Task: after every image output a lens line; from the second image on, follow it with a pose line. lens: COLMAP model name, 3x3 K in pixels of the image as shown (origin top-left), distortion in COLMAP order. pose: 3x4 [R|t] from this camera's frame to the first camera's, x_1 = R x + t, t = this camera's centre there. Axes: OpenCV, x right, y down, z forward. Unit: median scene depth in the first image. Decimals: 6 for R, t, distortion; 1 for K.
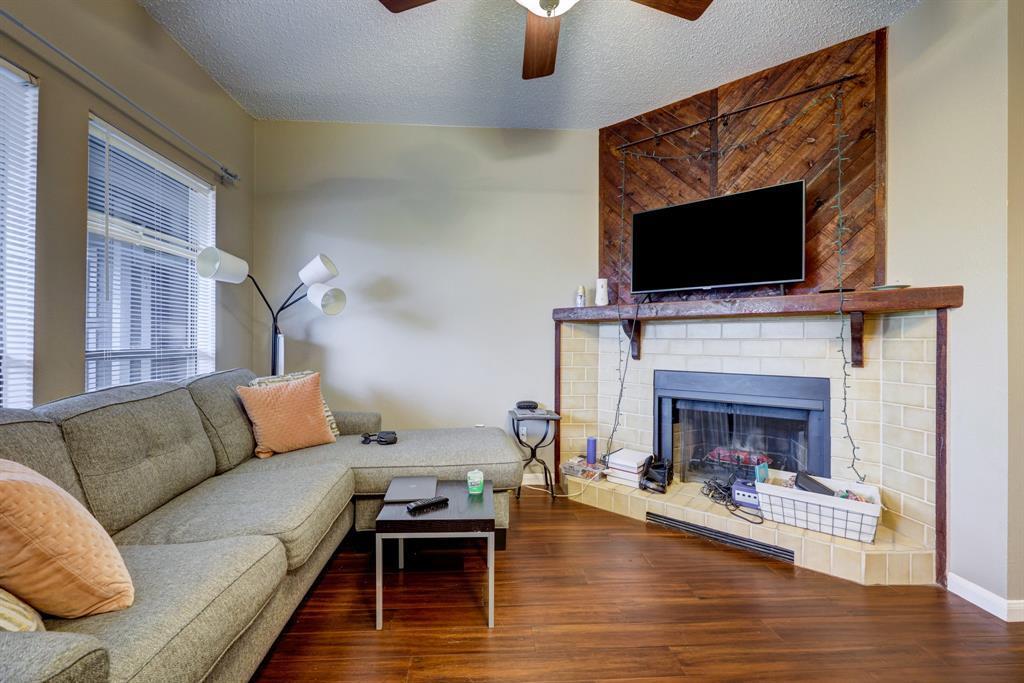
lens RADIAL K [[427.0, 0, 489.9], [0, 427.0, 340.1], [0, 0, 1]] dist [0.004062, 0.000424]
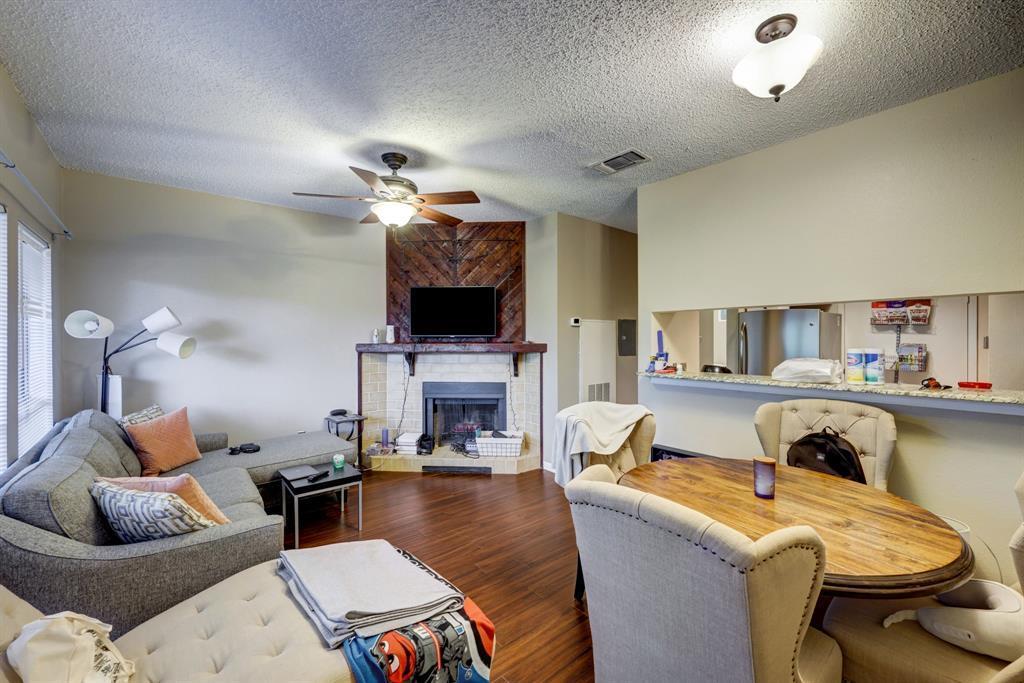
lens RADIAL K [[427.0, 0, 514.4], [0, 427.0, 339.7], [0, 0, 1]] dist [0.004062, 0.000424]
pose [[0.792707, -0.011340, 0.609498, -0.393519], [0.003256, 0.999891, 0.014370, -0.135935], [-0.609595, -0.009407, 0.792658, -0.603699]]
